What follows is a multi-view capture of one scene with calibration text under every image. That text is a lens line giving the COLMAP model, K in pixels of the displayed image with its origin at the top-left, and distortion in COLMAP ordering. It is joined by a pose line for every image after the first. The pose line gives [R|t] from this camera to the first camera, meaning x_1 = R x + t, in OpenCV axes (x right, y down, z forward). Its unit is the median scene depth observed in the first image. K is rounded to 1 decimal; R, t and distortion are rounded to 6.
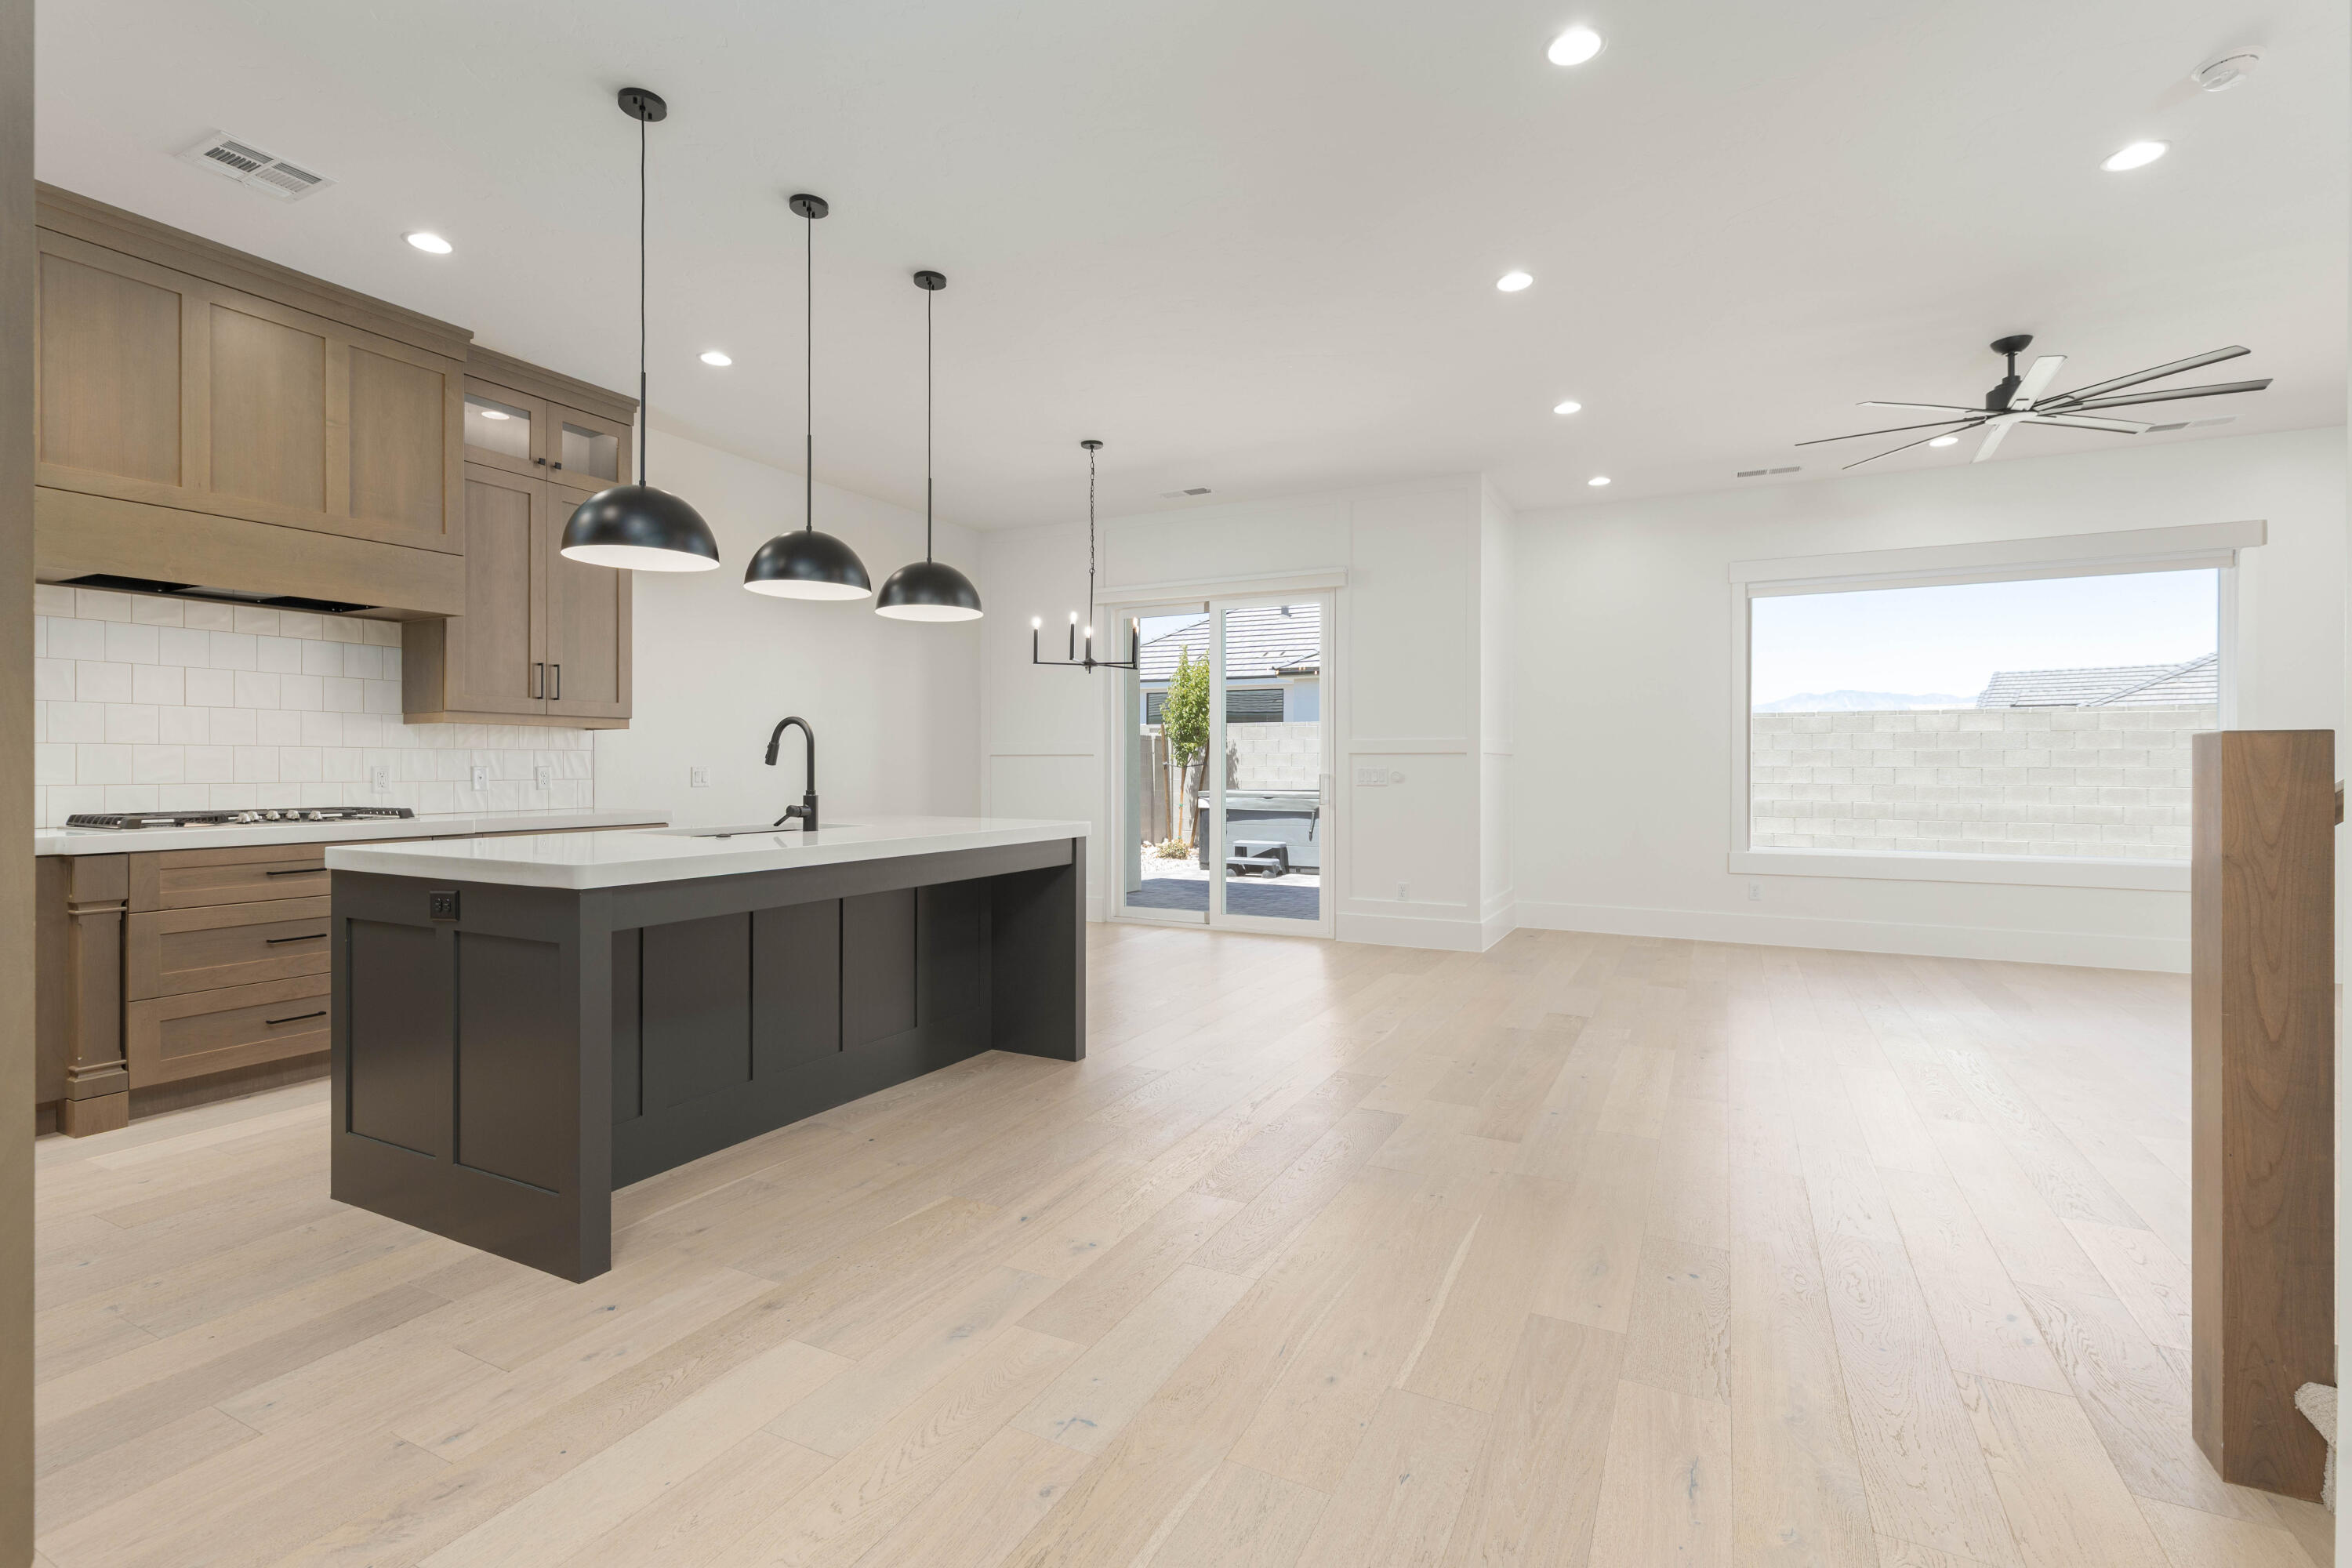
lens RADIAL K [[1048.5, 0, 1181.1], [0, 1048.5, 790.3], [0, 0, 1]] dist [0.004261, 0.000552]
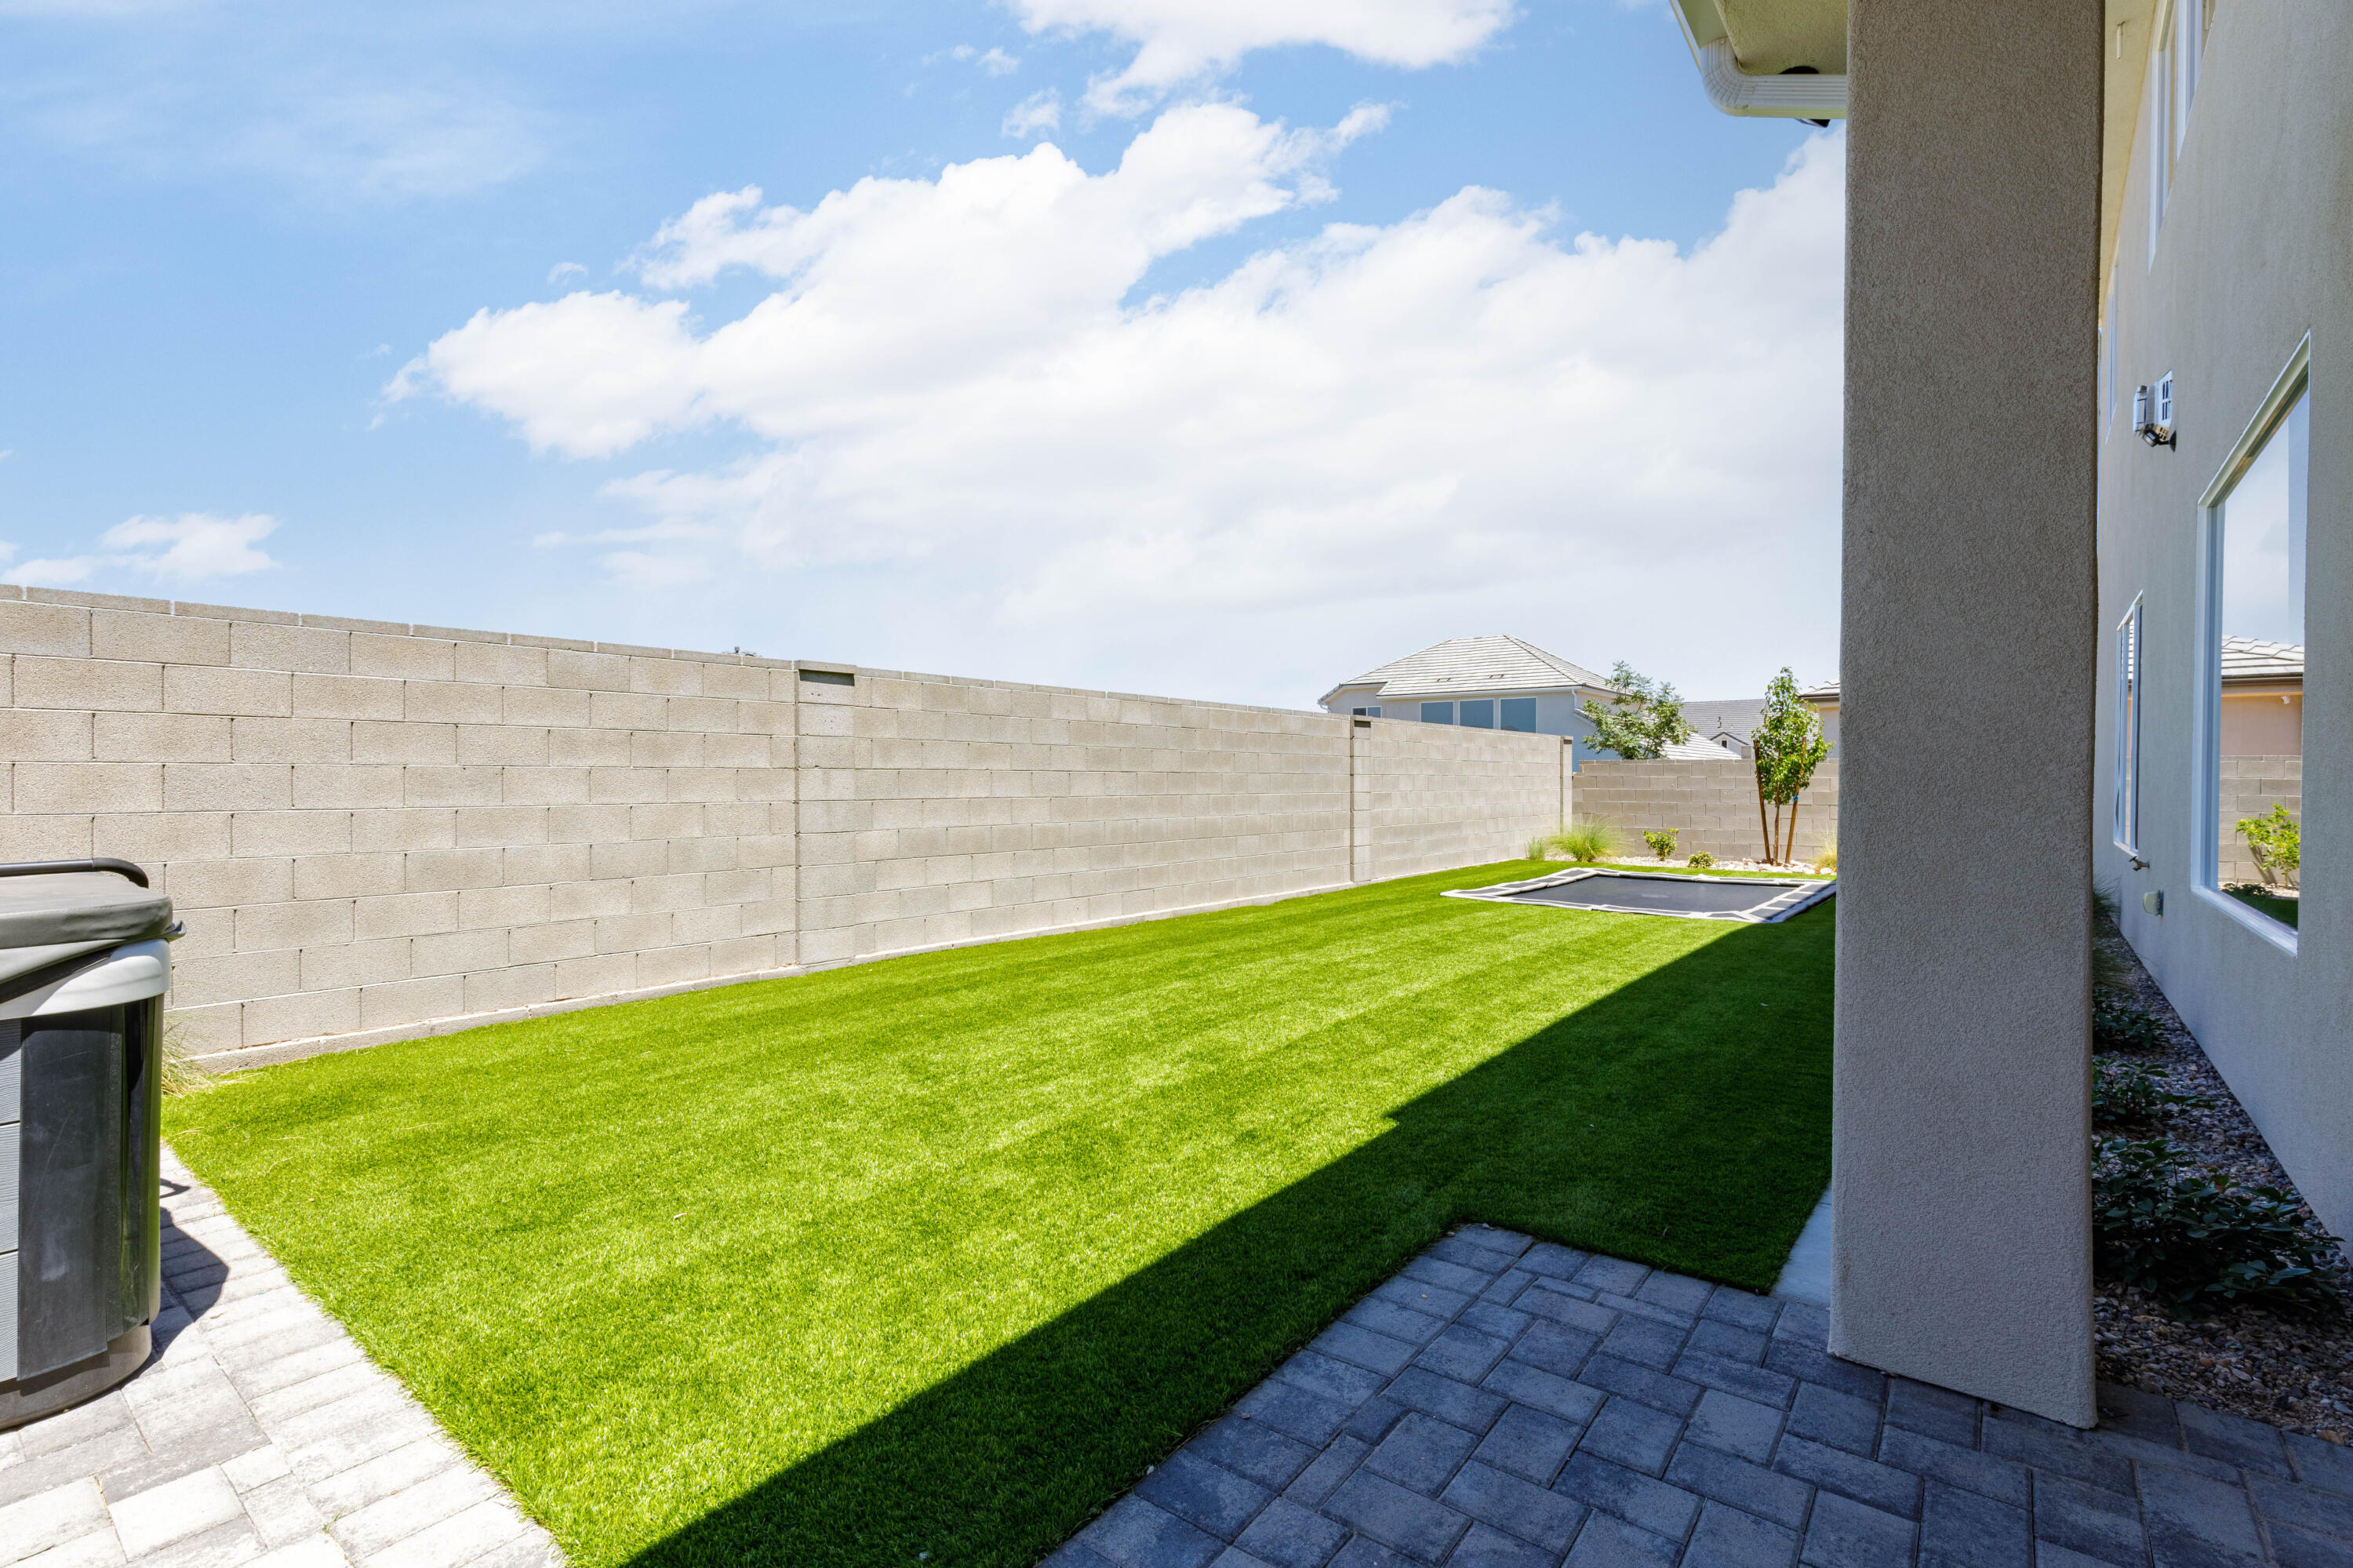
lens RADIAL K [[1049.0, 0, 1181.6], [0, 1049.0, 790.4], [0, 0, 1]] dist [0.004261, 0.000552]
pose [[0.201192, -0.010472, 0.979496, 0.023801], [0.022378, 0.999731, 0.006092, -0.012324], [-0.979296, 0.020693, 0.201372, 0.822663]]
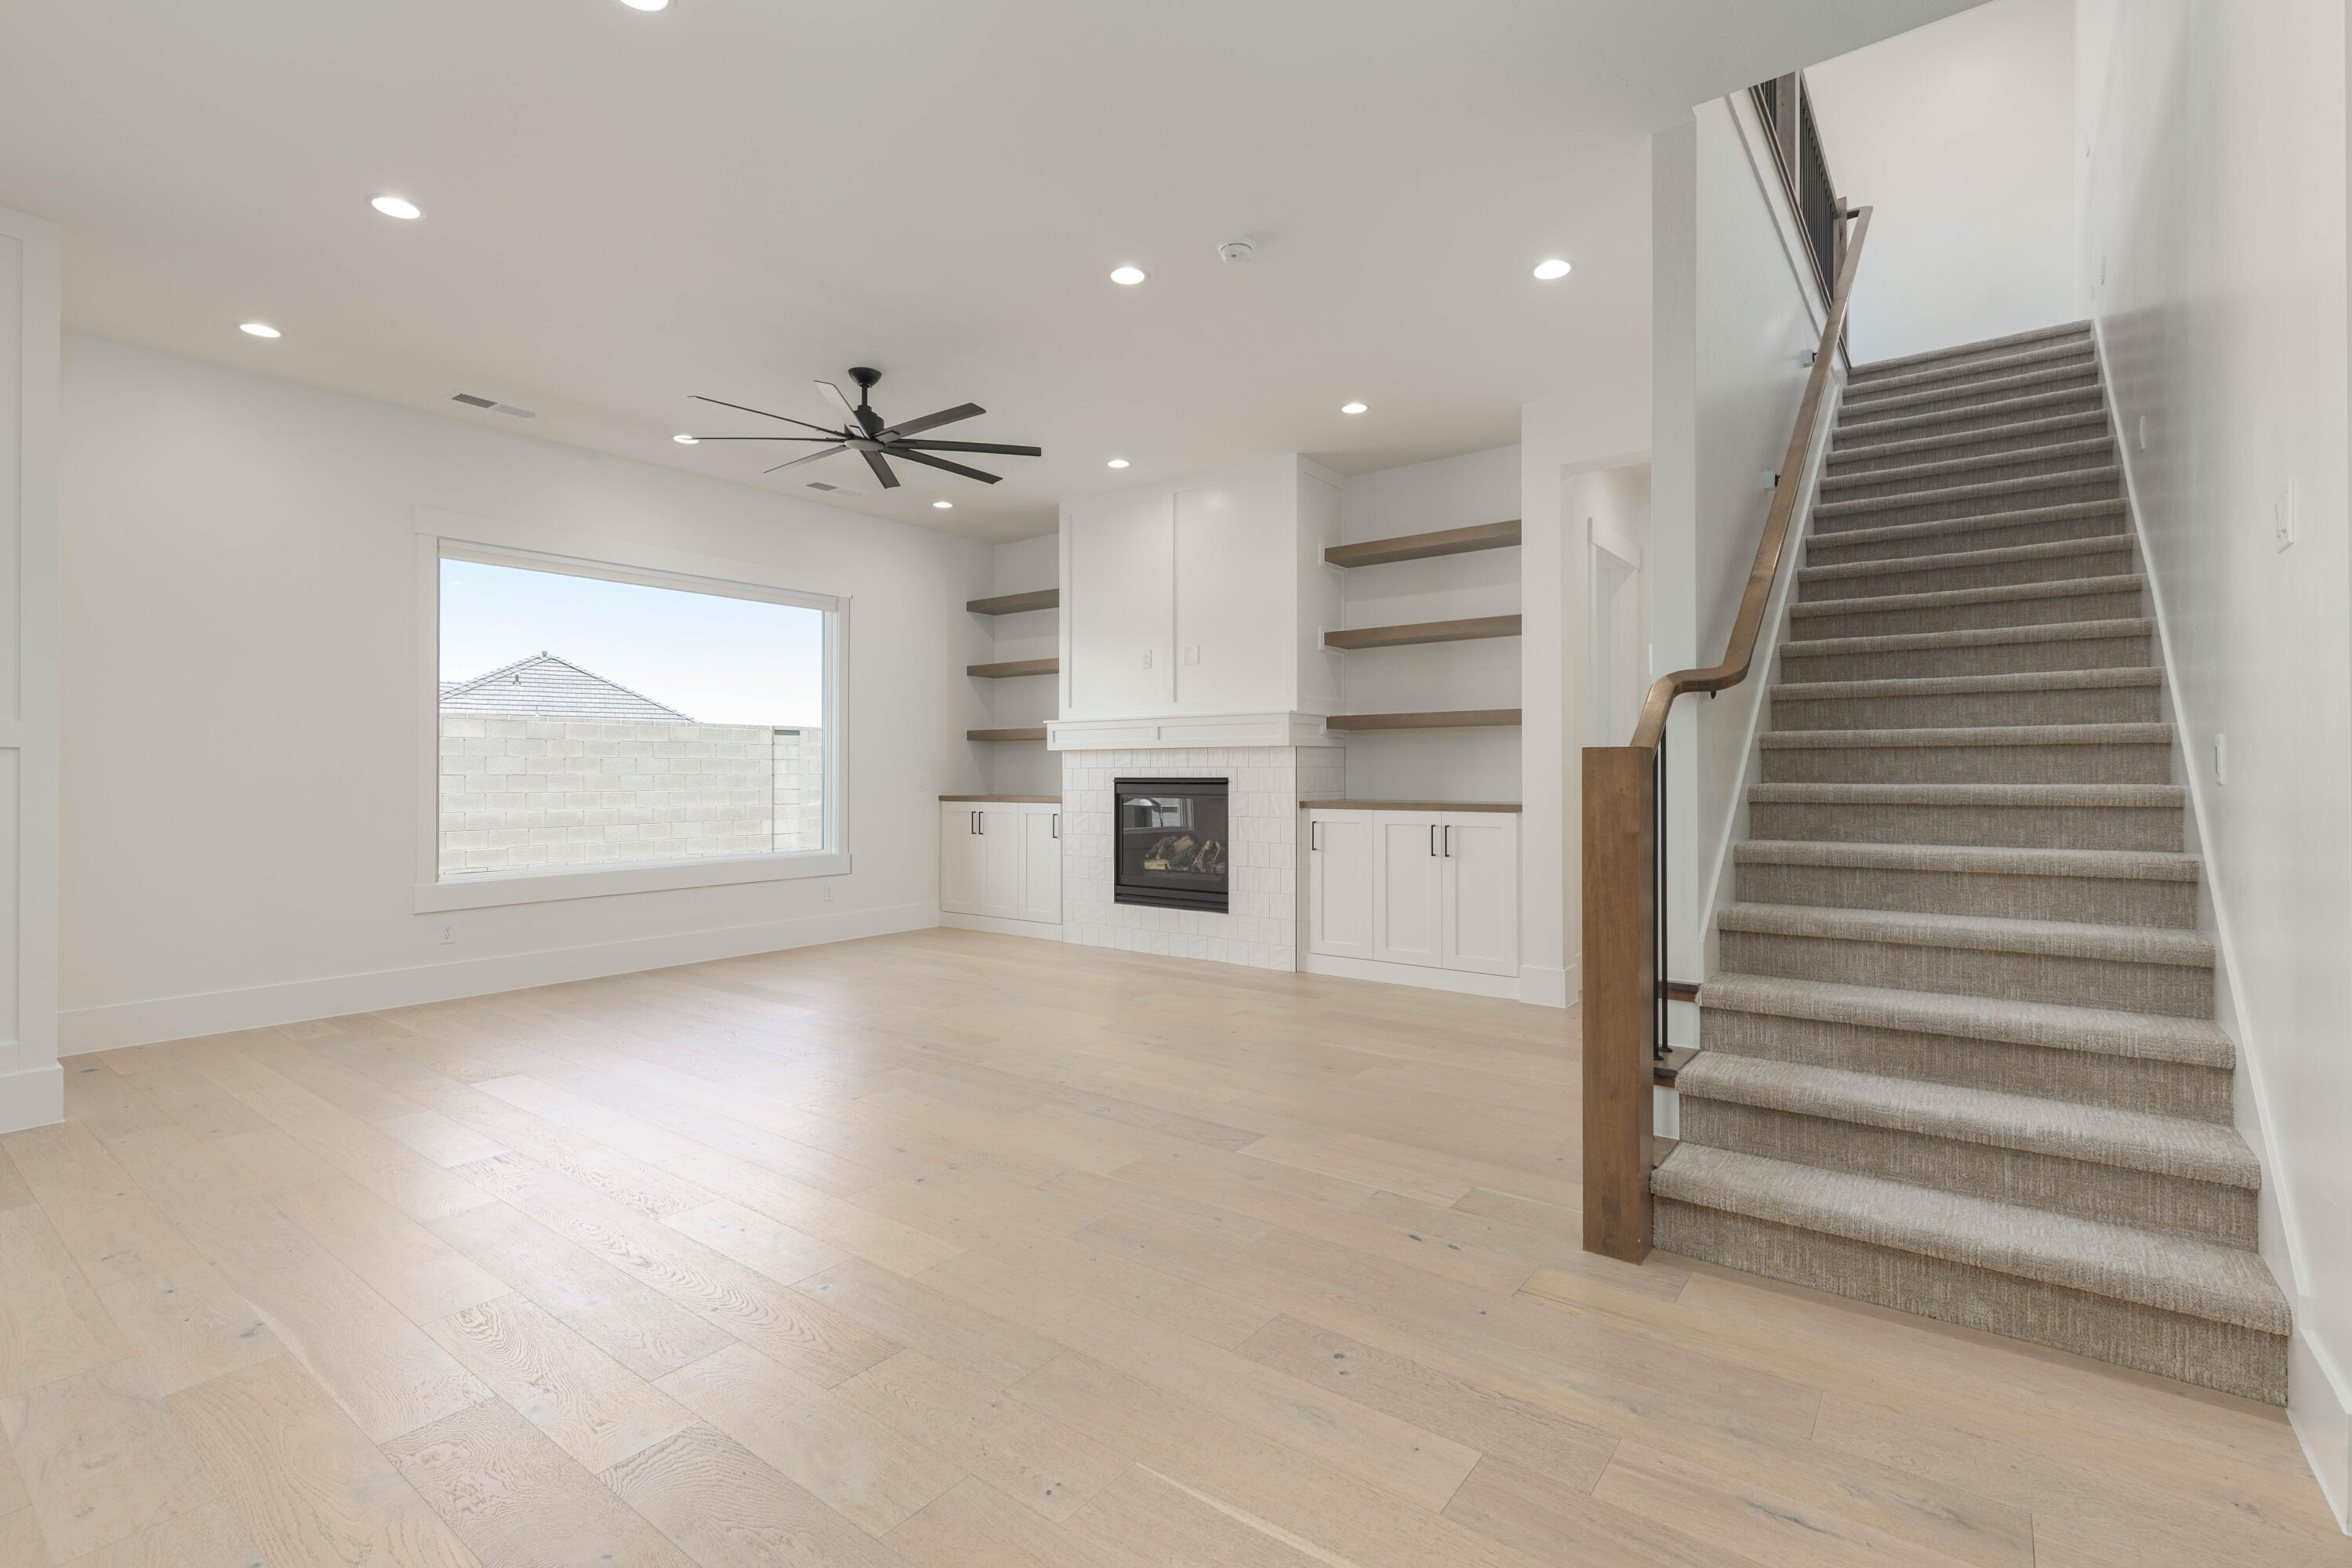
lens RADIAL K [[1057.0, 0, 1176.0], [0, 1057.0, 784.0], [0, 0, 1]] dist [0.002264, 0.000249]
pose [[0.188541, -0.010280, 0.982011, -0.075193], [0.022767, 0.999722, 0.006094, -0.003962], [-0.981801, 0.021208, 0.188723, 0.182372]]
